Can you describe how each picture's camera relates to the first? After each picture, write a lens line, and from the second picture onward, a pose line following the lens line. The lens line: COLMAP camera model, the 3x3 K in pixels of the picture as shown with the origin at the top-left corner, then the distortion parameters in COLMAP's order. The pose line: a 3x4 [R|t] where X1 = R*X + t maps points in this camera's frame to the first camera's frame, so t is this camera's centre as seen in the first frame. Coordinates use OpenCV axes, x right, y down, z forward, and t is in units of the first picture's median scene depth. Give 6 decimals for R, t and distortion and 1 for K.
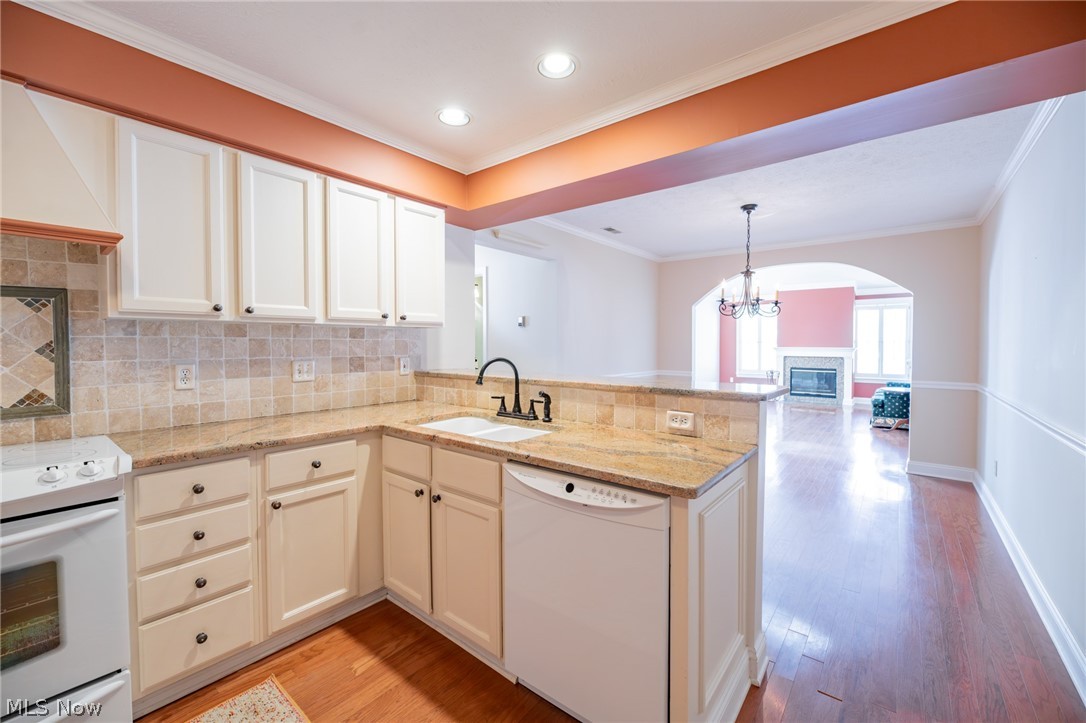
lens RADIAL K [[439.8, 0, 549.2], [0, 439.8, 349.9], [0, 0, 1]] dist [-0.003746, -0.000678]
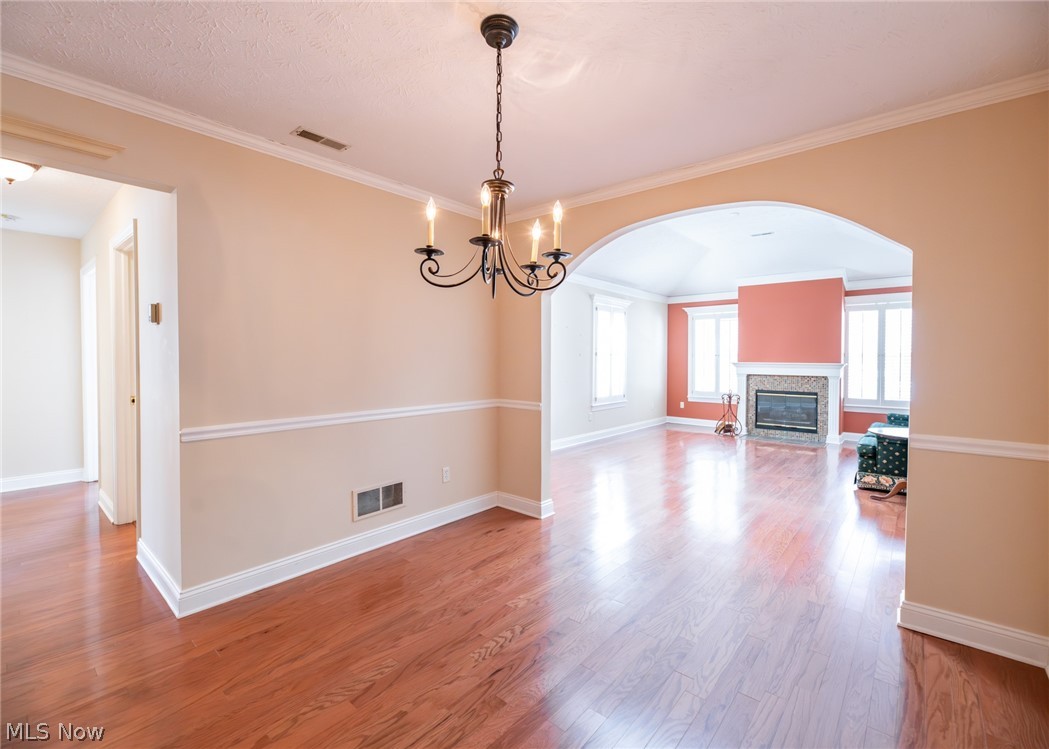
lens RADIAL K [[457.2, 0, 520.2], [0, 457.2, 363.4], [0, 0, 1]] dist [0.001859, -0.004206]
pose [[0.998967, 0.002533, -0.045363, 0.202032], [-0.002643, 0.999994, -0.002344, -0.001703], [0.045356, 0.002462, 0.998968, 0.229950]]
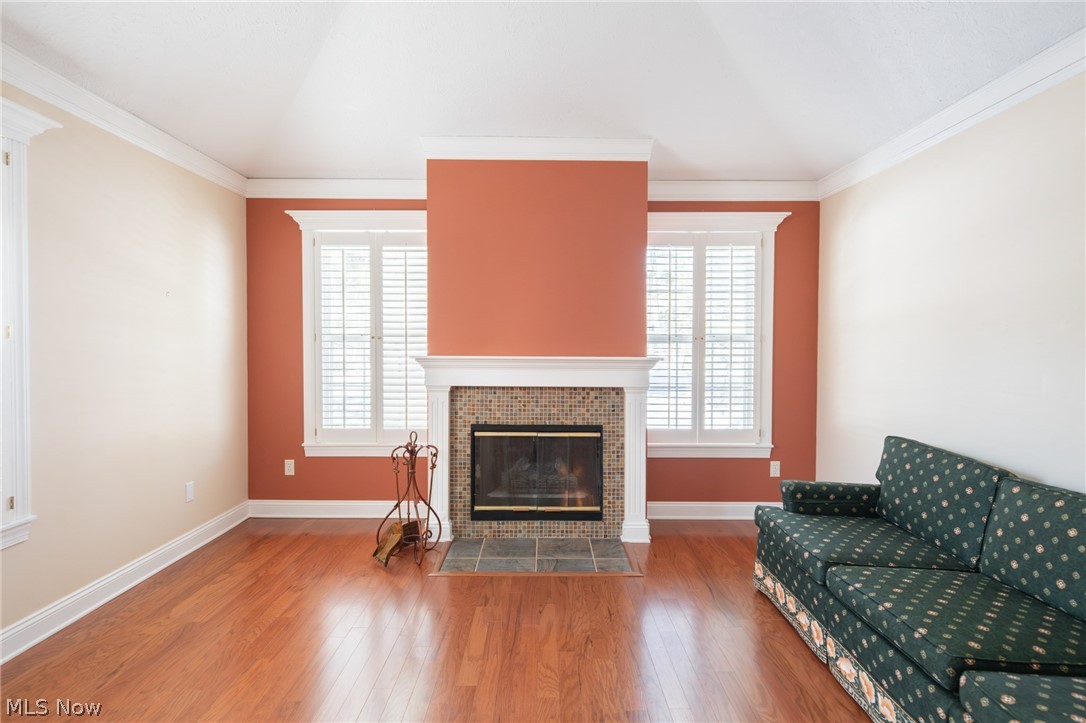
lens RADIAL K [[531.5, 0, 543.0], [0, 531.5, 361.5], [0, 0, 1]] dist [-0.001627, -0.000174]
pose [[0.785035, -0.019885, 0.619132, 0.392687], [0.004738, 0.999648, 0.026099, -0.012100], [-0.619433, -0.017555, 0.784853, 0.738613]]
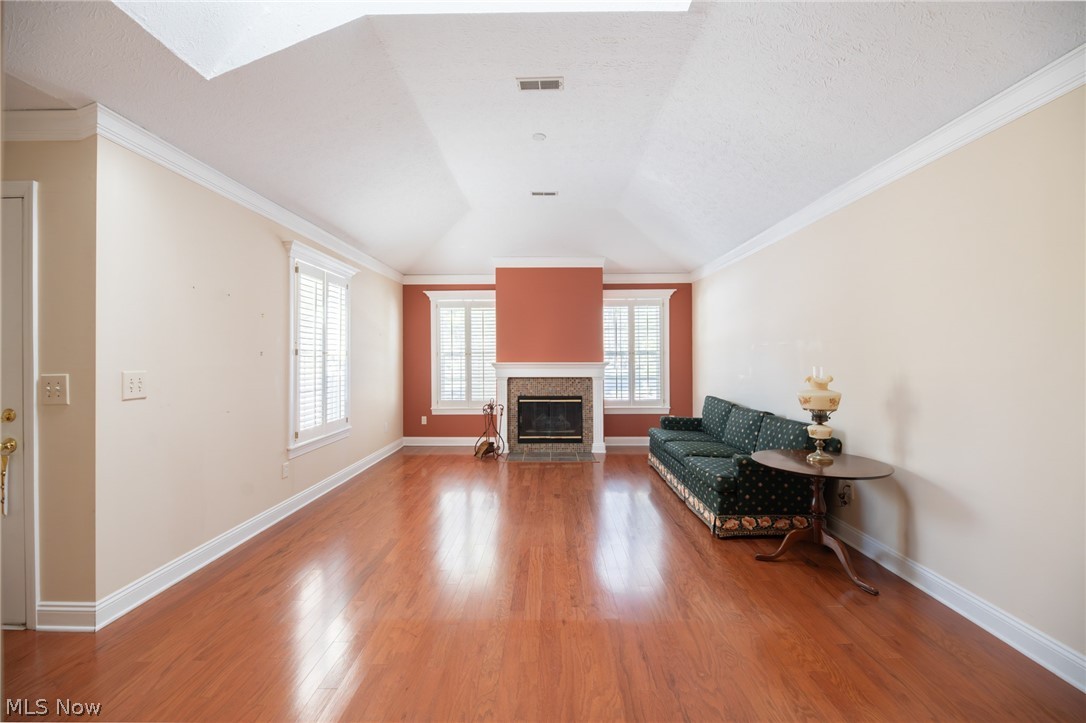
lens RADIAL K [[430.9, 0, 542.0], [0, 430.9, 353.9], [0, 0, 1]] dist [-0.000401, -0.000122]
pose [[0.793515, -0.000659, 0.608550, 0.232059], [0.013434, 0.999775, -0.016435, -0.008218], [-0.608402, 0.021216, 0.793345, 0.545872]]
